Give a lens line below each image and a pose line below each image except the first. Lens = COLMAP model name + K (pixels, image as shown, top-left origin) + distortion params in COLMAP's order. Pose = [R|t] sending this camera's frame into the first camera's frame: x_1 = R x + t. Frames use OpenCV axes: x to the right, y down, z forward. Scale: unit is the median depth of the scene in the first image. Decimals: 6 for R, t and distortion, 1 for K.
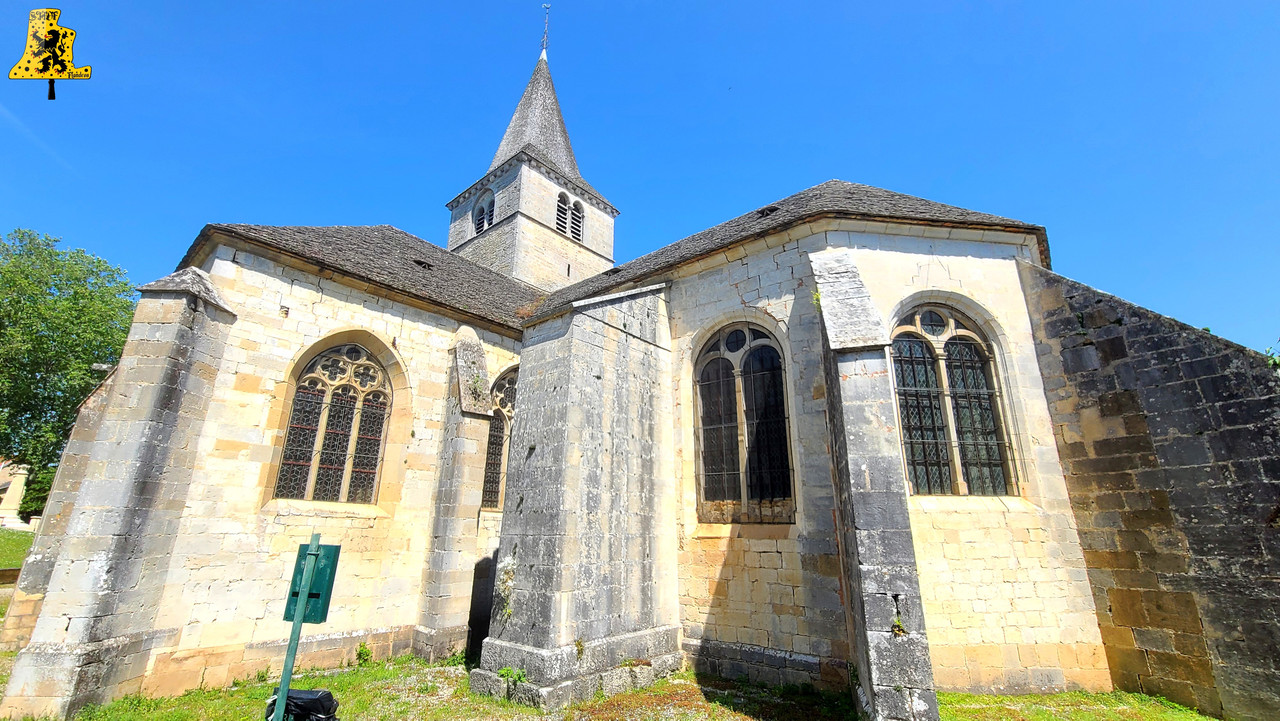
lens RADIAL K [[526.9, 0, 641.3], [0, 526.9, 358.8], [0, 0, 1]] dist [-0.004073, -0.001986]
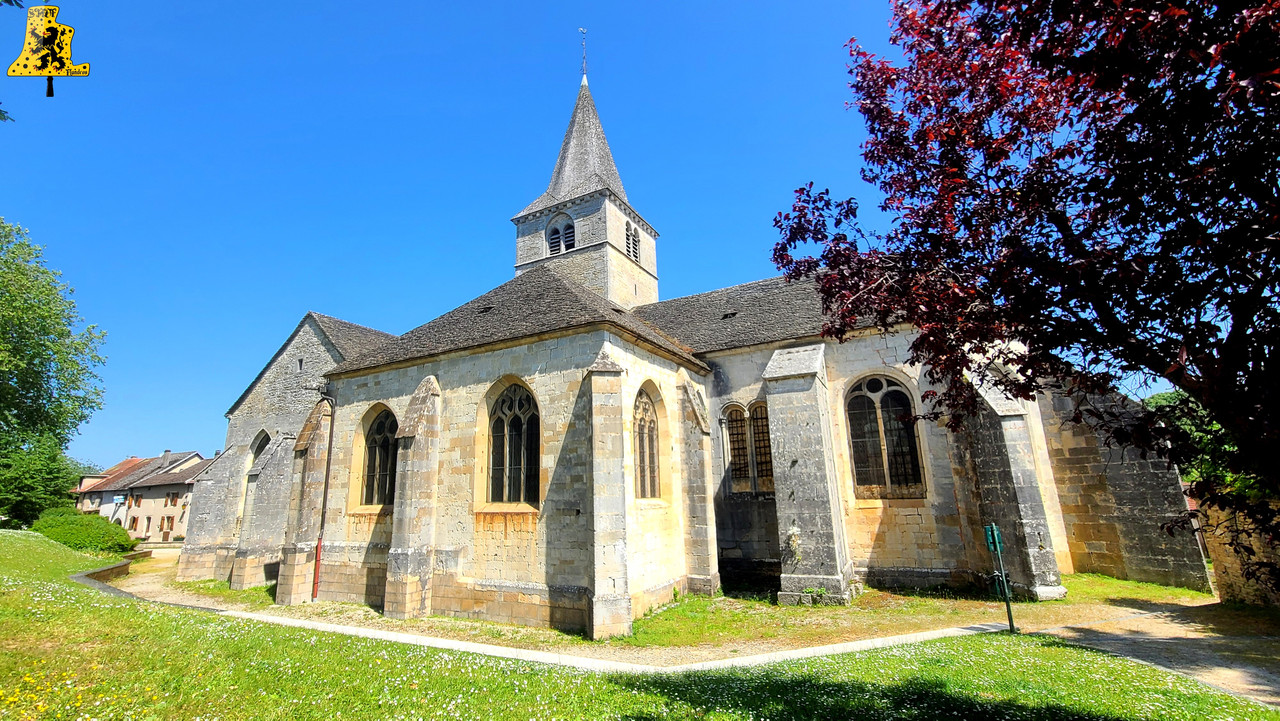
lens RADIAL K [[526.9, 0, 637.2], [0, 526.9, 359.7], [0, 0, 1]] dist [-0.004073, -0.001986]
pose [[0.973580, 0.011308, 0.228064, -1.001904], [-0.027952, 0.997163, 0.069885, -0.230871], [-0.226627, -0.074413, 0.971135, -0.426688]]
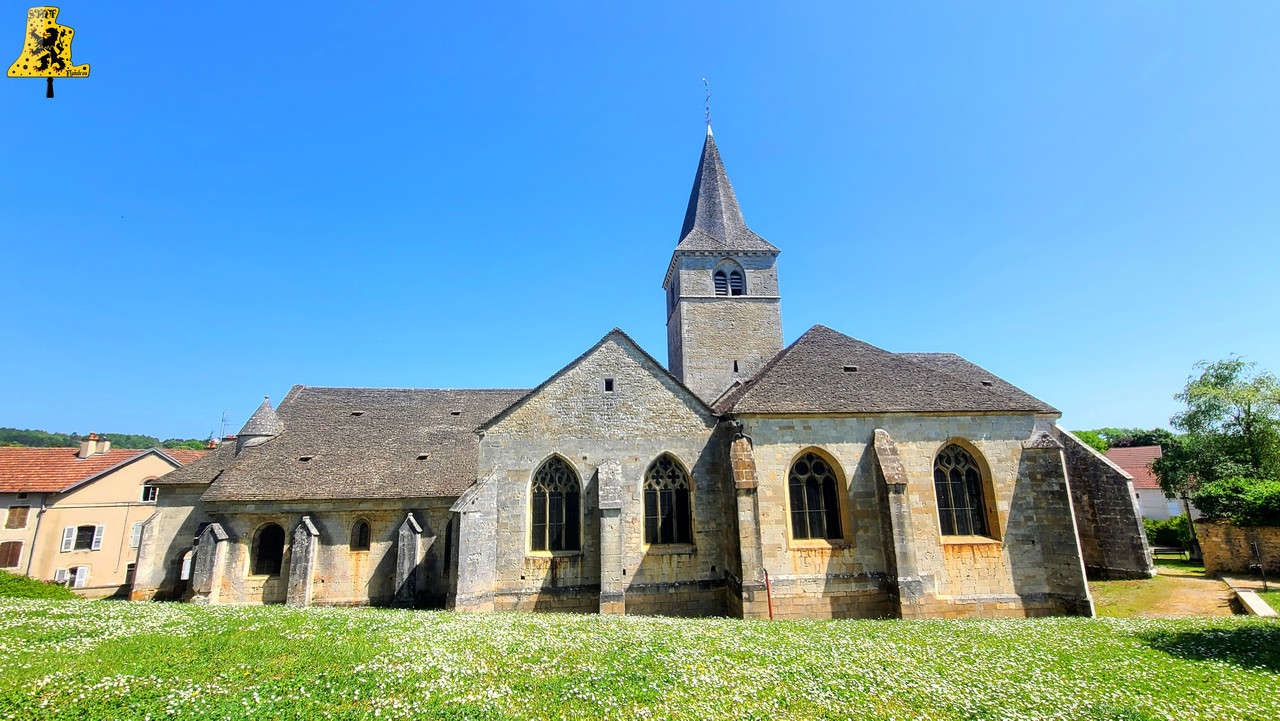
lens RADIAL K [[526.9, 0, 638.8], [0, 526.9, 361.1], [0, 0, 1]] dist [-0.004073, -0.001986]
pose [[0.713983, 0.130083, 0.687973, -3.270394], [-0.190653, 0.981581, 0.012262, -0.149854], [-0.673706, -0.139919, 0.725633, 0.533085]]
